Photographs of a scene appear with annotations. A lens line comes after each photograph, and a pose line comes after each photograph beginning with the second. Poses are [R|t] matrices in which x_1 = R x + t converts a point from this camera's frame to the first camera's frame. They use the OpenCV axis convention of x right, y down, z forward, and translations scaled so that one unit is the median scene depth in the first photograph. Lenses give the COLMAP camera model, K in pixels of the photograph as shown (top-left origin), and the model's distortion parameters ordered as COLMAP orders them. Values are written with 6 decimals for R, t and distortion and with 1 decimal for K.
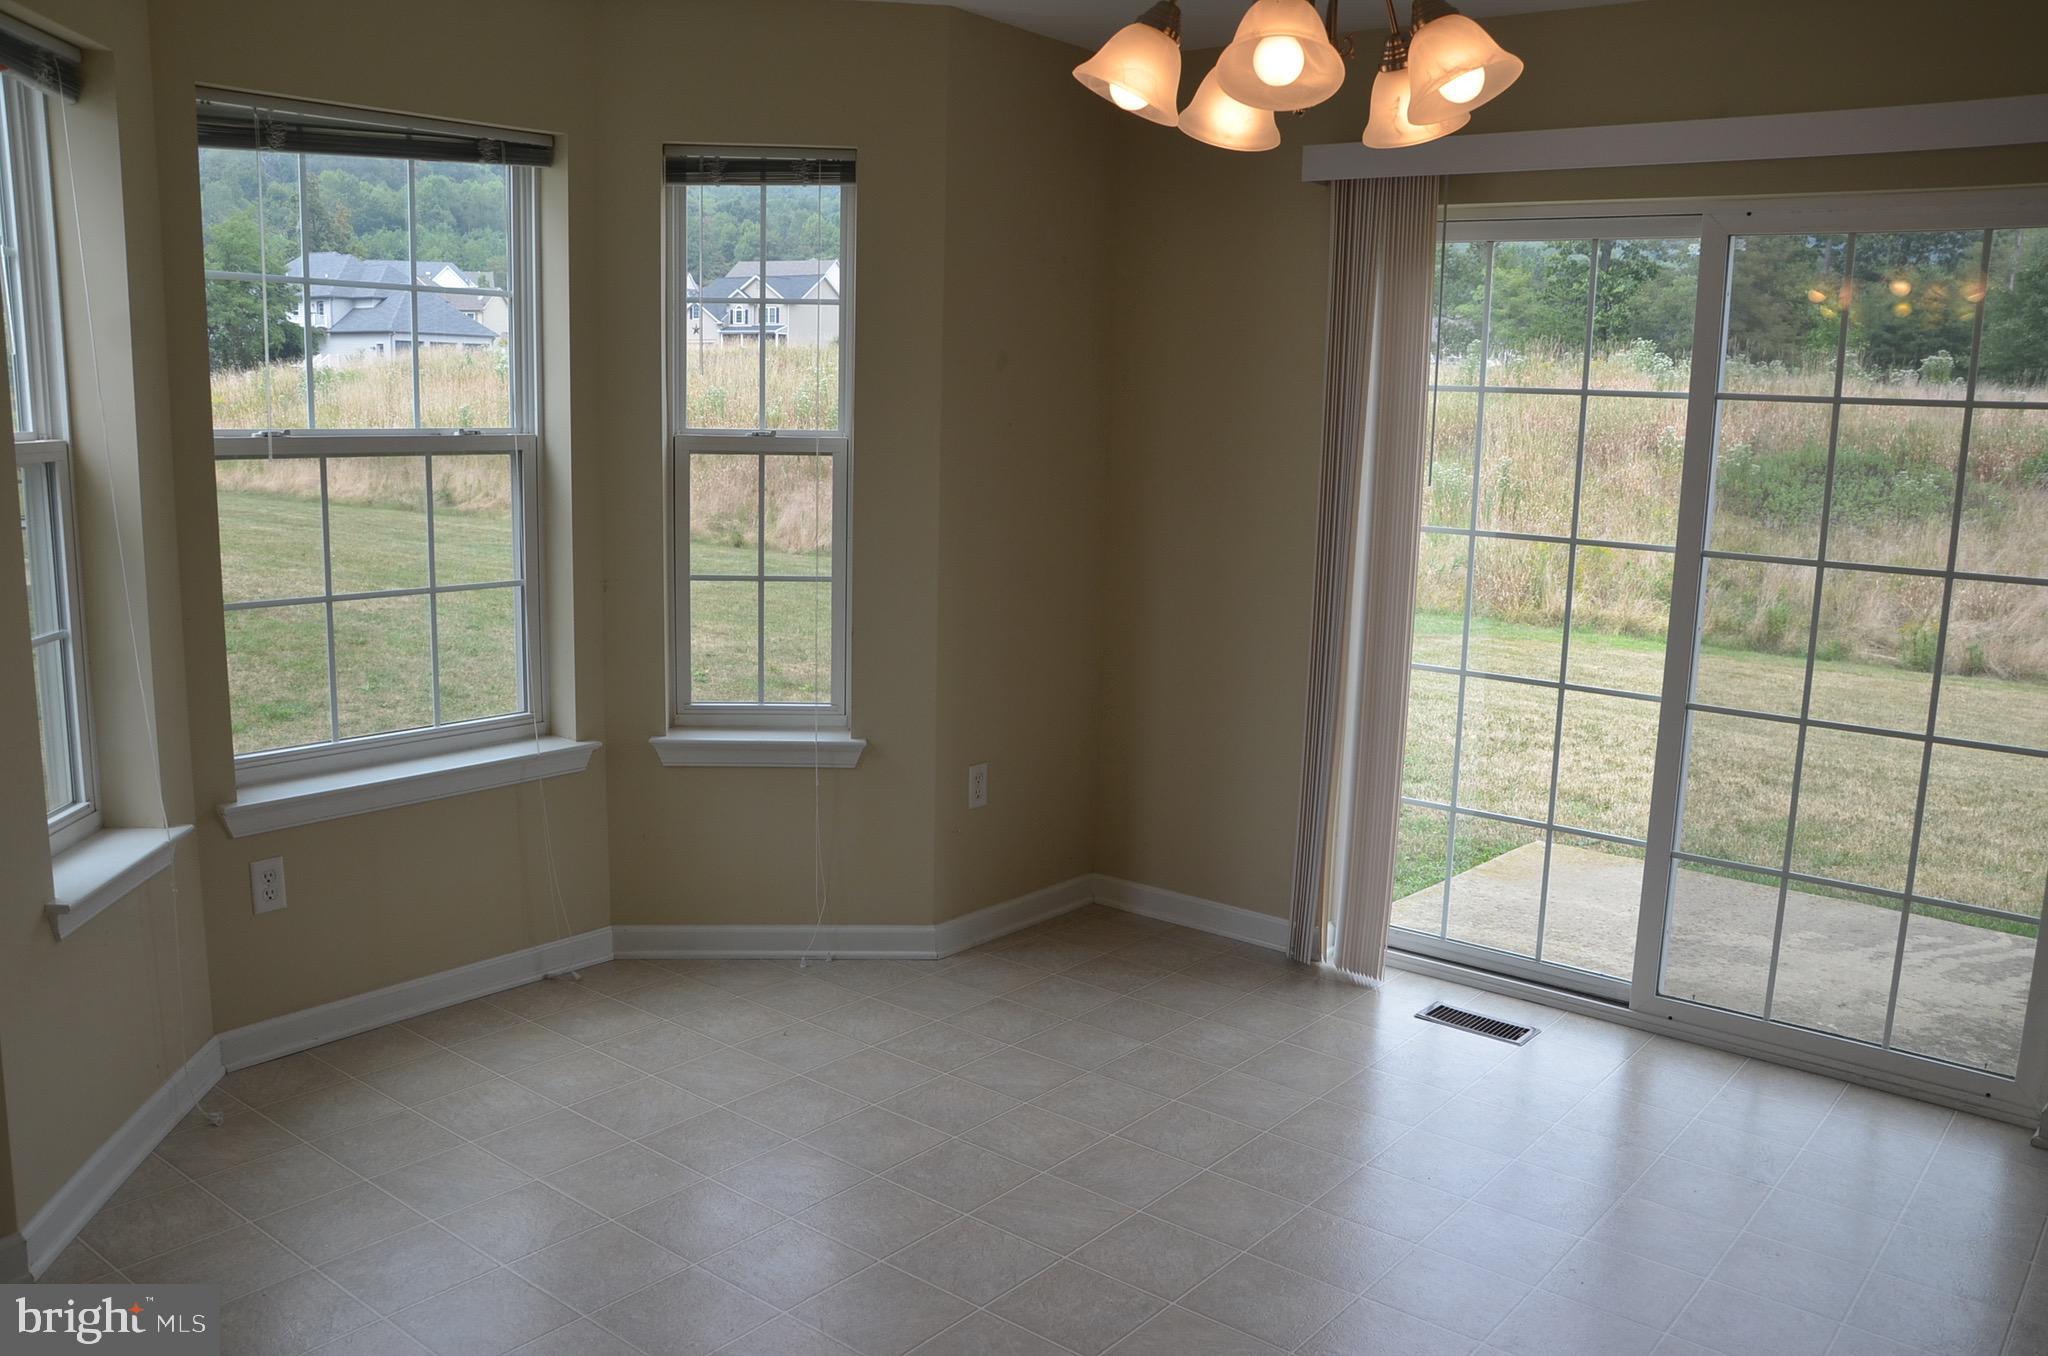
lens RADIAL K [[1644.0, 0, 1039.6], [0, 1644.0, 699.5], [0, 0, 1]] dist [-0.151859, 0.138214]
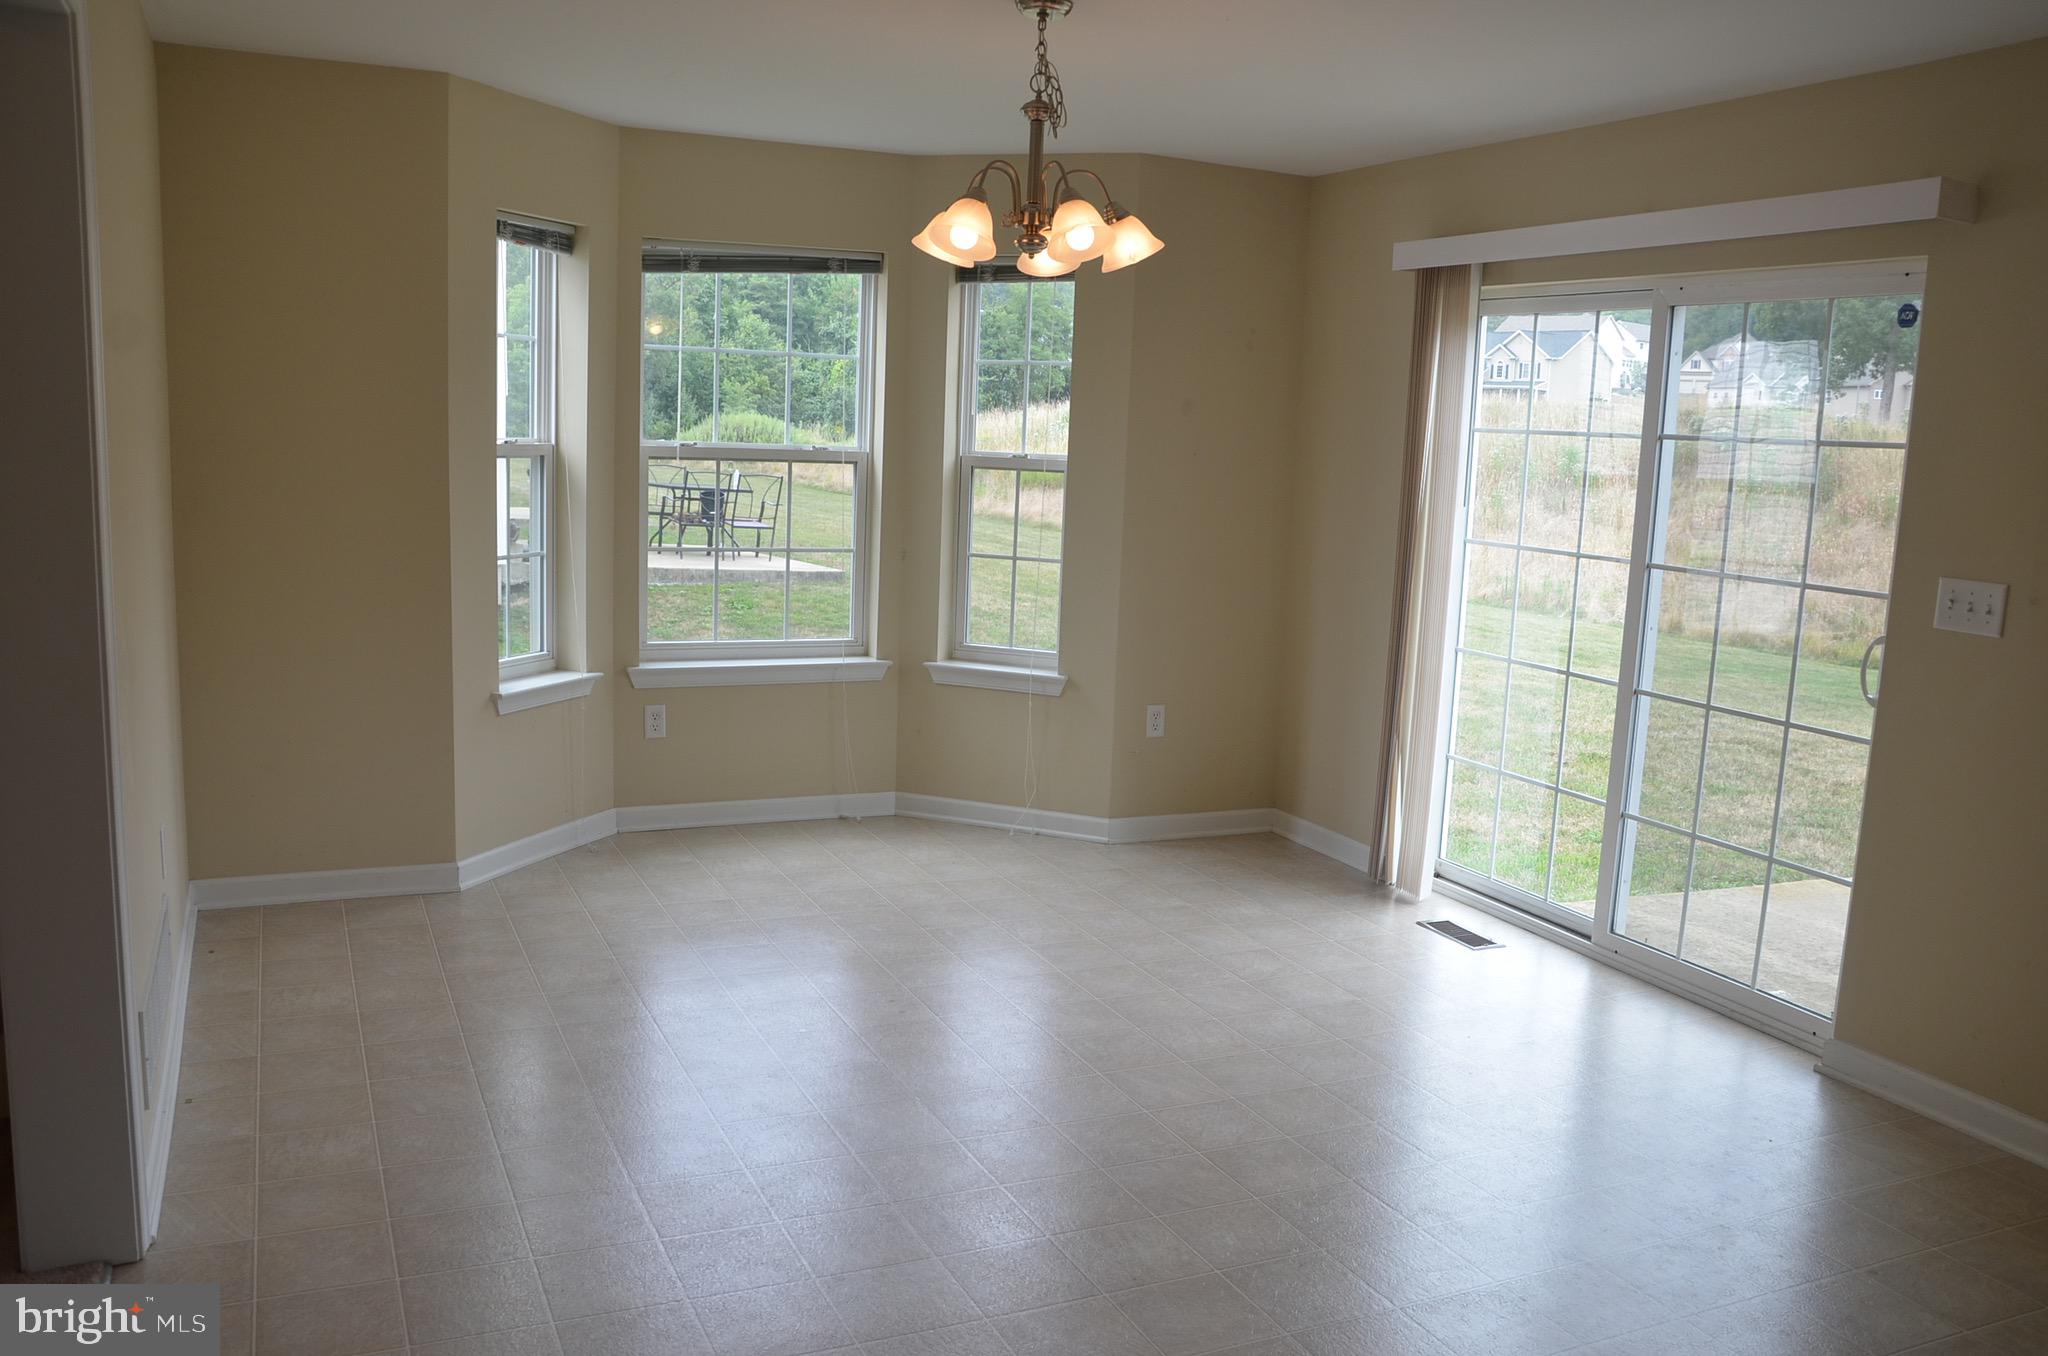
lens RADIAL K [[1640.4, 0, 1037.3], [0, 1640.4, 708.1], [0, 0, 1]] dist [-0.155687, 0.141904]
pose [[0.896470, 0.085398, -0.434798, 0.477532], [-0.096644, 0.995312, -0.003772, 0.058877], [0.432438, 0.045402, 0.900520, -0.261006]]
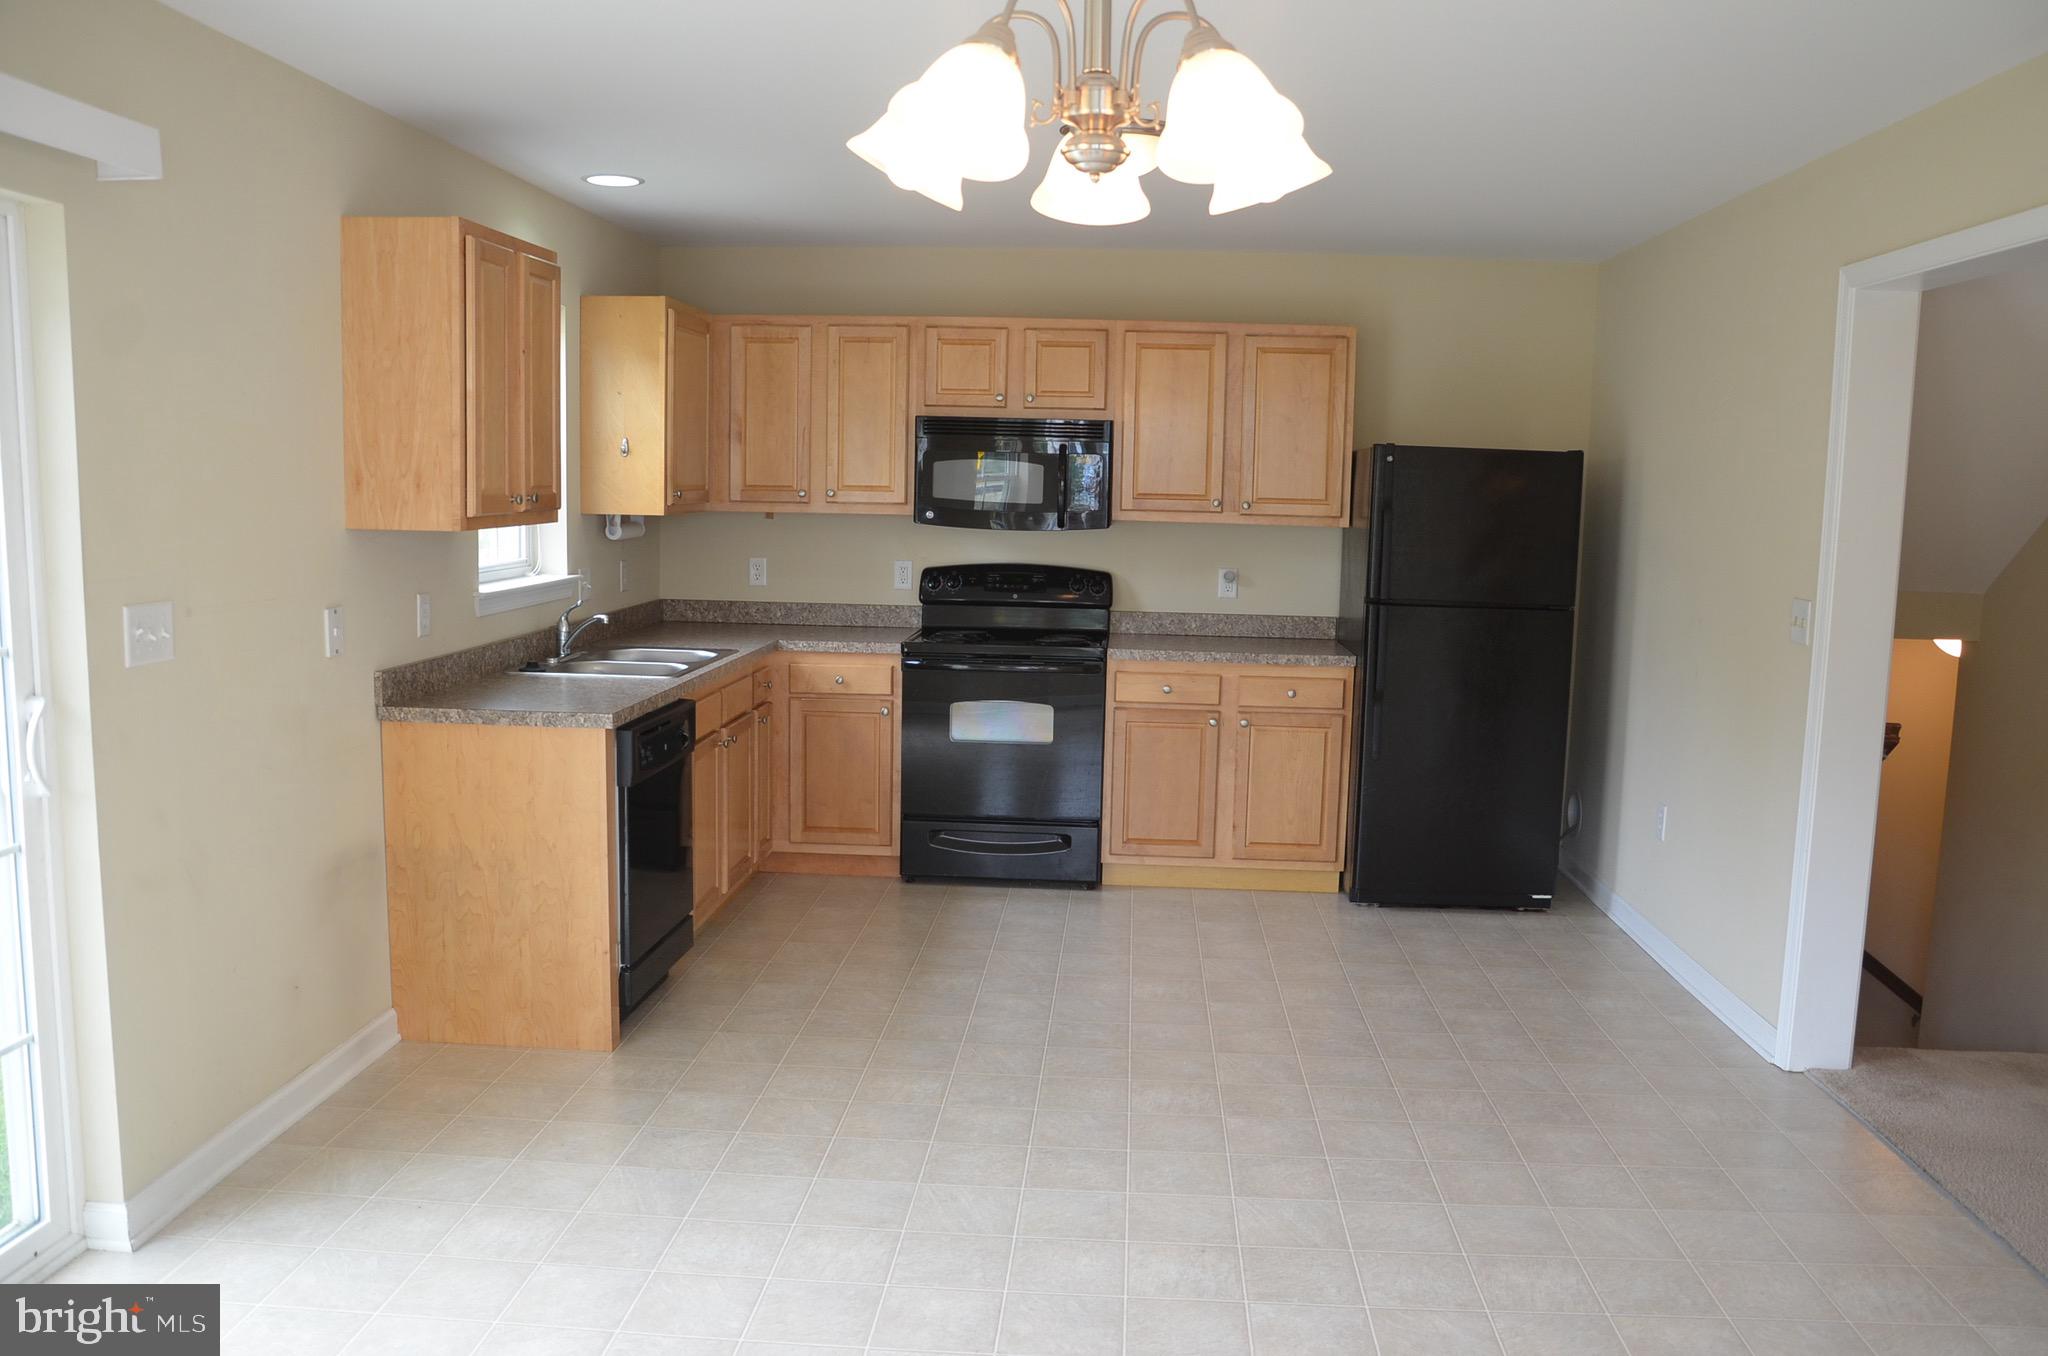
lens RADIAL K [[1640.4, 0, 1037.3], [0, 1640.4, 708.1], [0, 0, 1]] dist [-0.155687, 0.141904]
pose [[-0.571868, -0.158730, 0.804843, -0.283853], [0.108360, 0.957889, 0.265907, -0.164663], [-0.813157, 0.239277, -0.530586, 0.778474]]
